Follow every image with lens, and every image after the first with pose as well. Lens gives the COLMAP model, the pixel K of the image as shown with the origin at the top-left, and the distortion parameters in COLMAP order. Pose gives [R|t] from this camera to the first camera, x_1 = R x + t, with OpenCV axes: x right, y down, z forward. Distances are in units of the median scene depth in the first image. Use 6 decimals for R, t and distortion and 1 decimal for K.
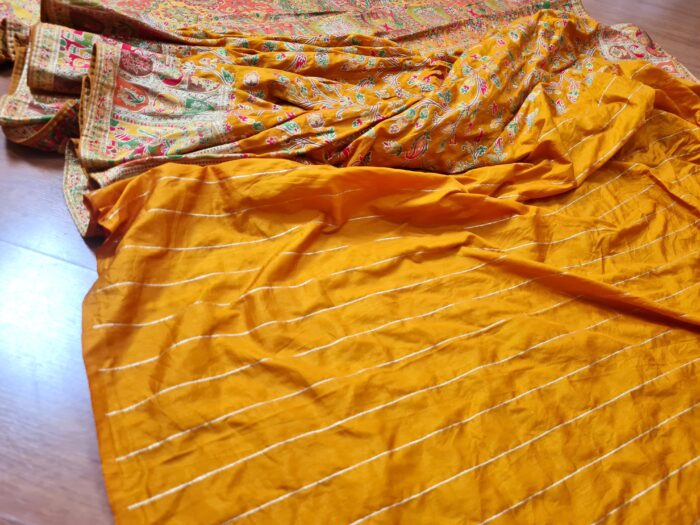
lens RADIAL K [[534.9, 0, 346.2], [0, 534.9, 262.9], [0, 0, 1]] dist [0.038151, -0.038025]
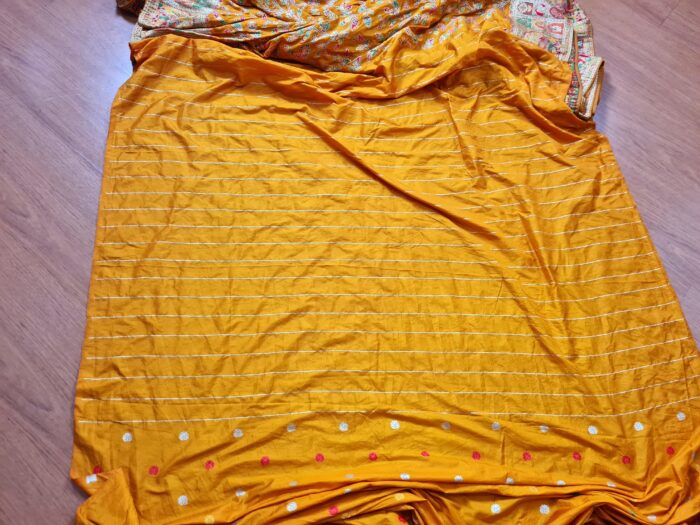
lens RADIAL K [[534.9, 0, 346.2], [0, 534.9, 262.9], [0, 0, 1]] dist [0.038151, -0.038025]
pose [[0.910104, 0.335312, -0.243467, 1.091253], [-0.254892, 0.916244, 0.309075, -0.182323], [0.326712, -0.219233, 0.919346, -0.919320]]
